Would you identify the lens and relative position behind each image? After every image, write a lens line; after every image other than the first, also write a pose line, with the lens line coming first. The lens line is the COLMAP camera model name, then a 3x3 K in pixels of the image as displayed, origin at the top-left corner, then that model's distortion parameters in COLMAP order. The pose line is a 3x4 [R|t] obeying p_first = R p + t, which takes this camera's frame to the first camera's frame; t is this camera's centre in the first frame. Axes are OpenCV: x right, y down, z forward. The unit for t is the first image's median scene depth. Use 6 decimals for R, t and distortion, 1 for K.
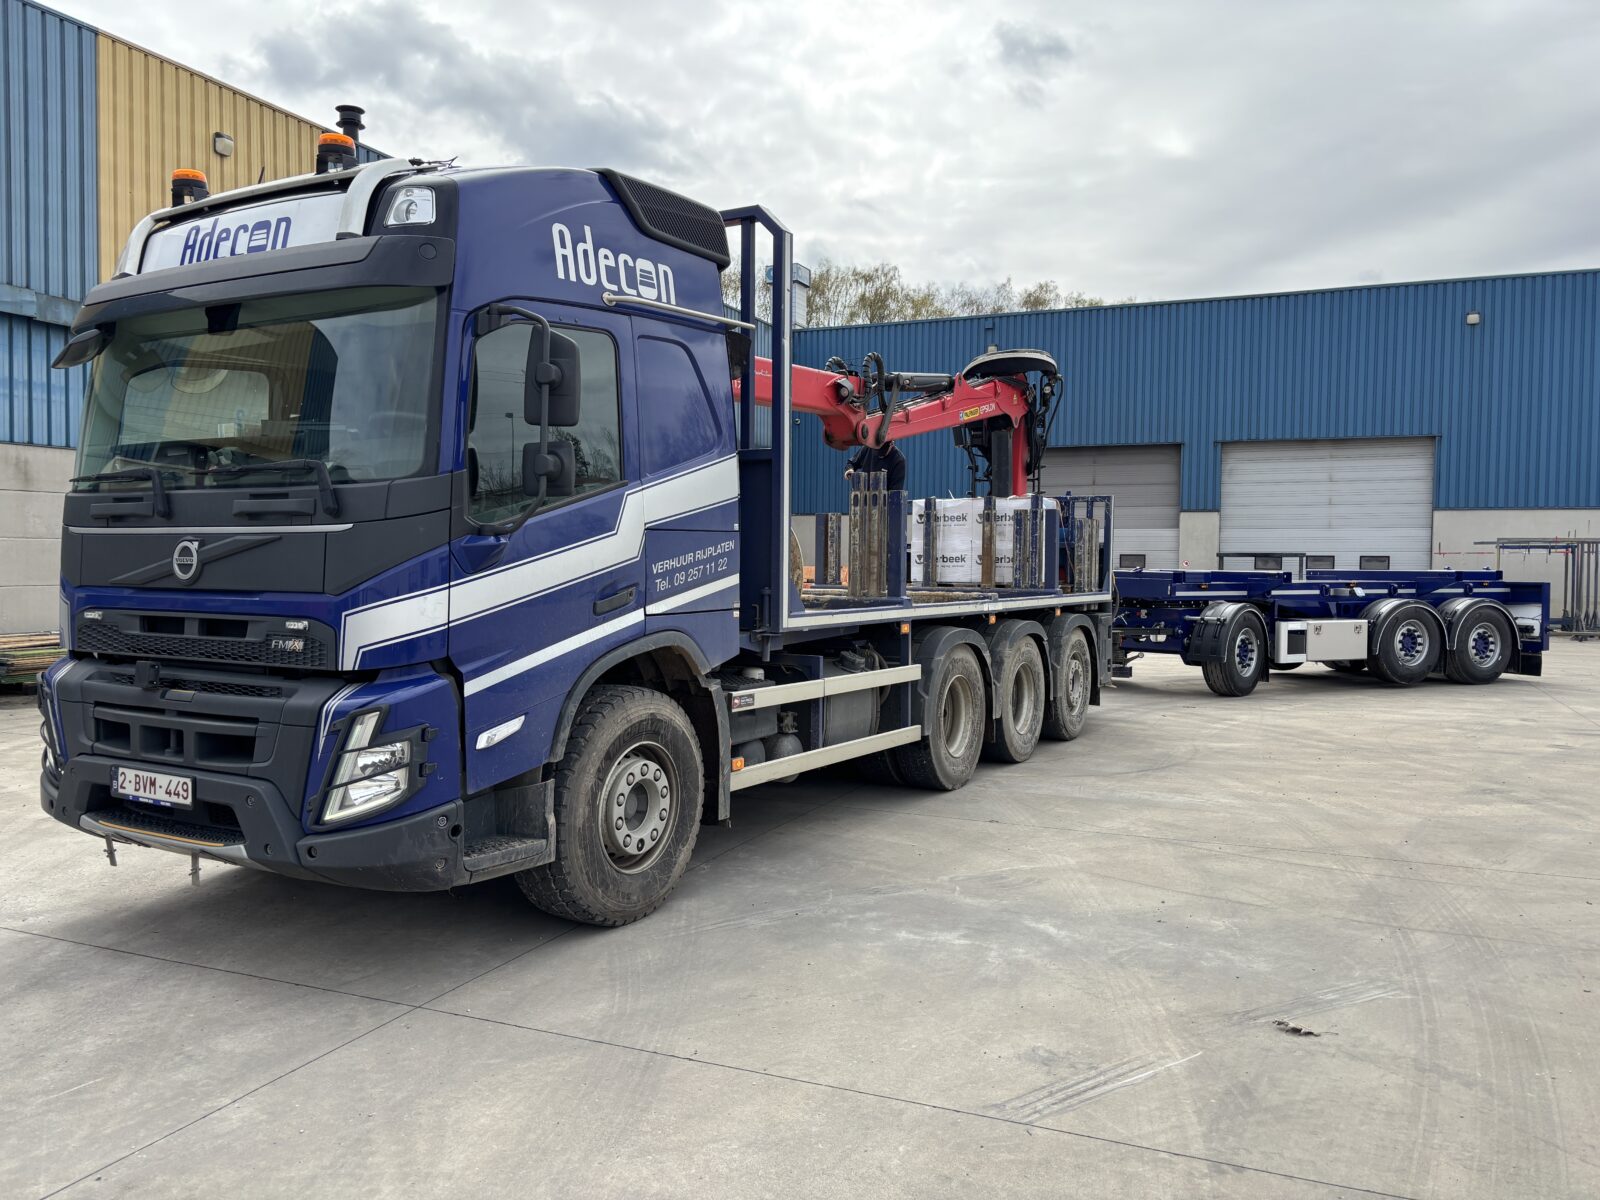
lens RADIAL K [[1206.5, 0, 800.0], [0, 1206.5, 600.0], [0, 0, 1]] dist [0.048454, -0.058524]
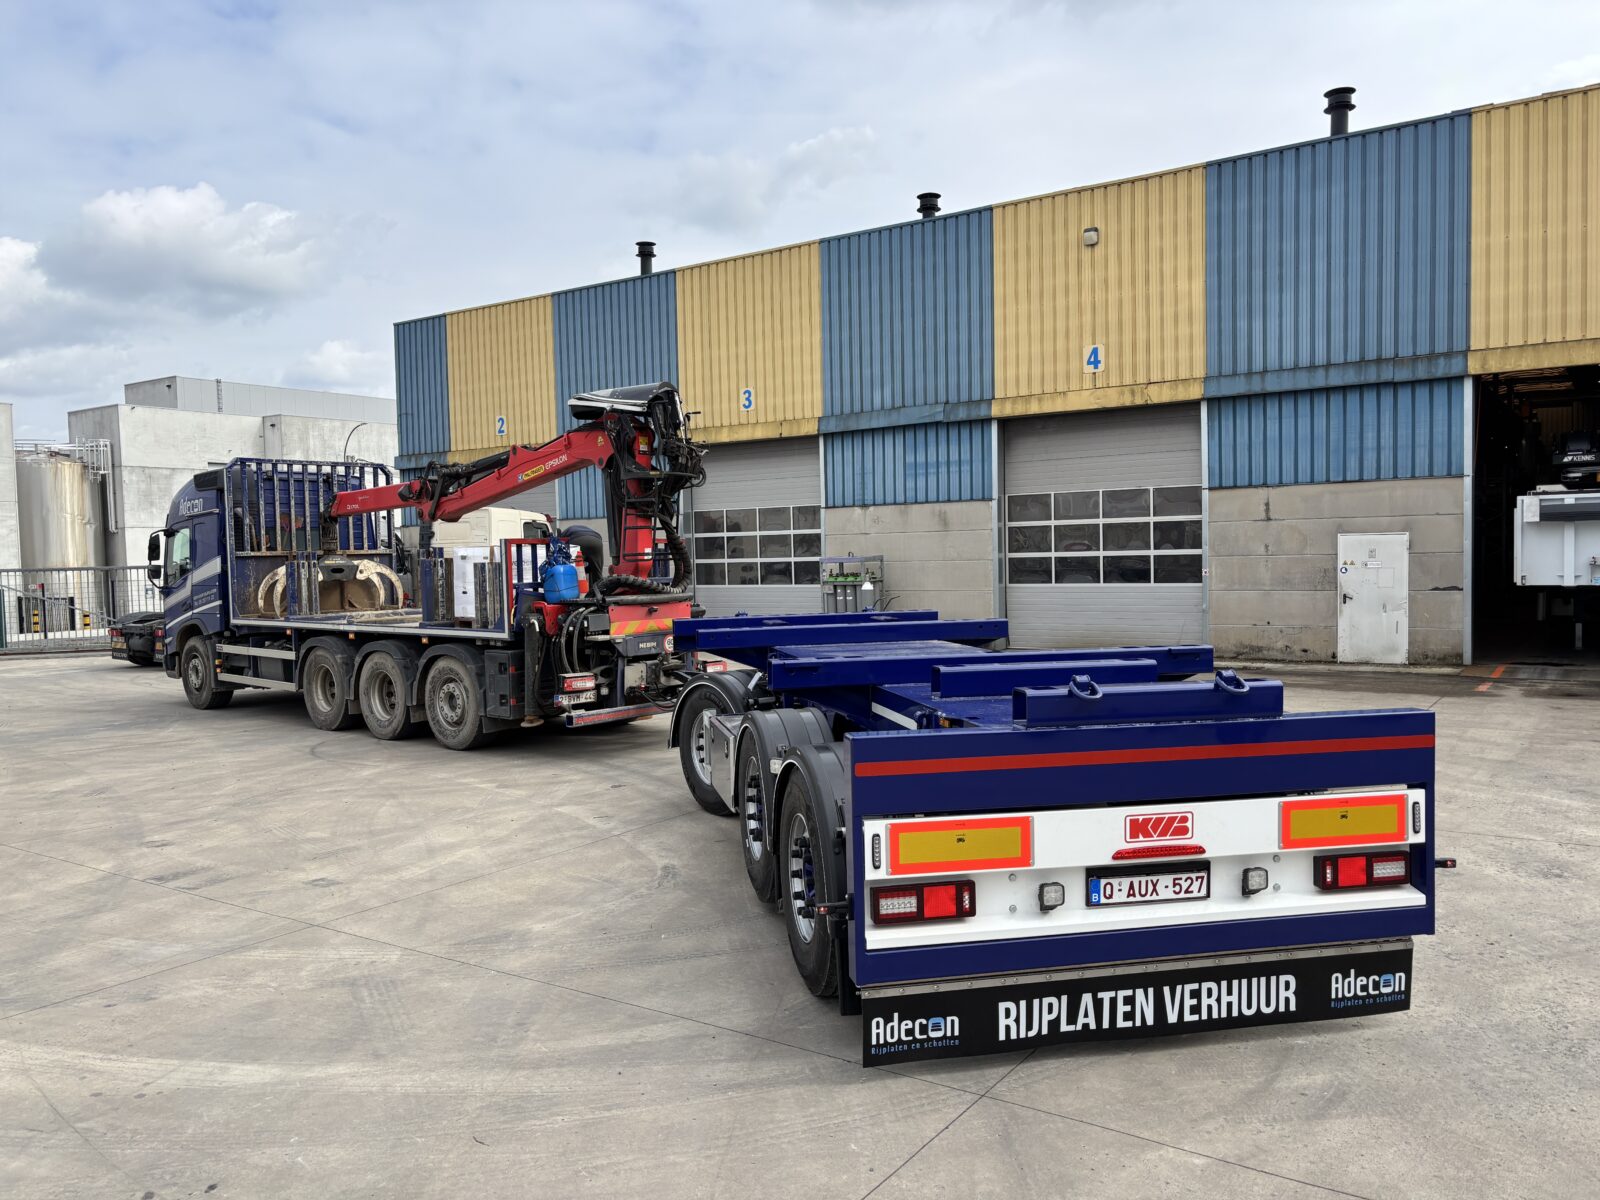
lens RADIAL K [[1205.5, 0, 800.0], [0, 1205.5, 600.0], [0, 0, 1]] dist [0.045577, -0.046207]
pose [[-0.201800, 0.039903, -0.978613, 1.856252], [-0.013306, 0.998966, 0.043477, -0.125860], [0.979336, 0.021795, -0.201061, 2.228262]]
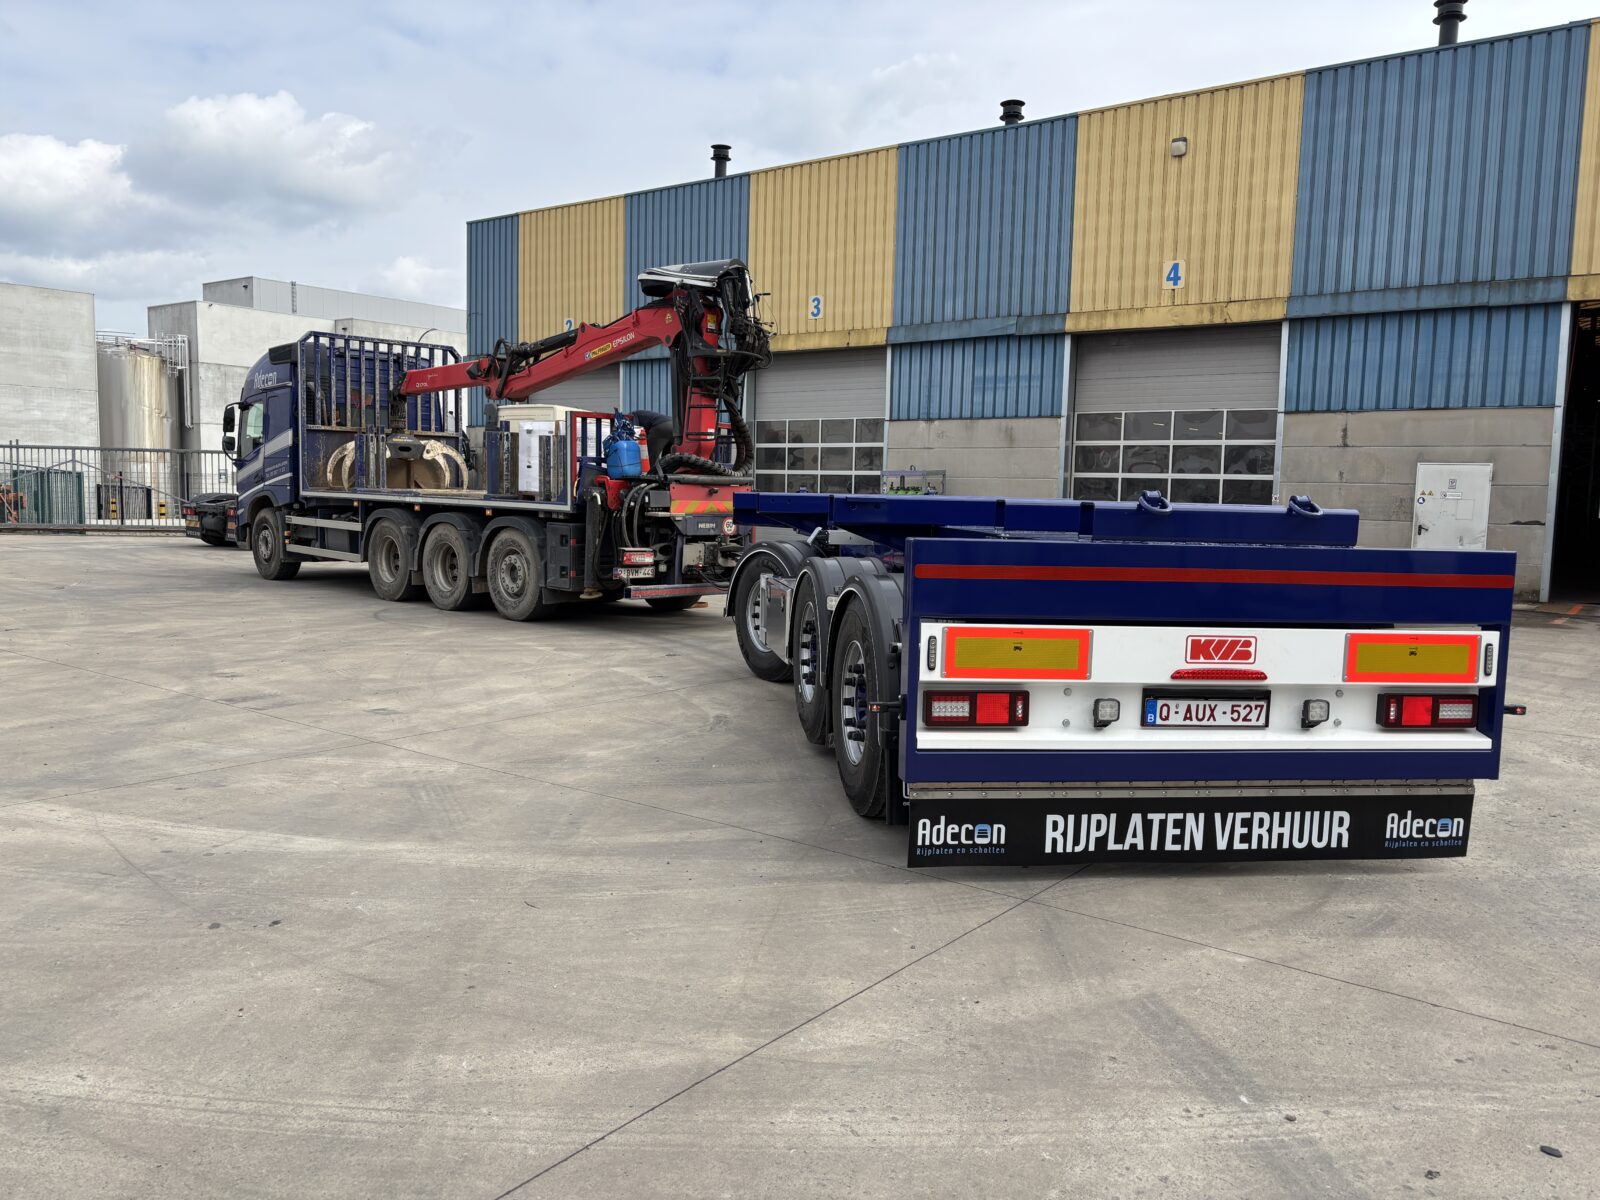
lens RADIAL K [[1206.5, 0, 800.0], [0, 1206.5, 600.0], [0, 0, 1]] dist [0.048454, -0.058524]
pose [[-0.249568, 0.075410, -0.965417, 1.859141], [-0.057846, 0.994022, 0.092598, -0.045800], [0.966628, 0.078956, -0.243714, 2.227961]]
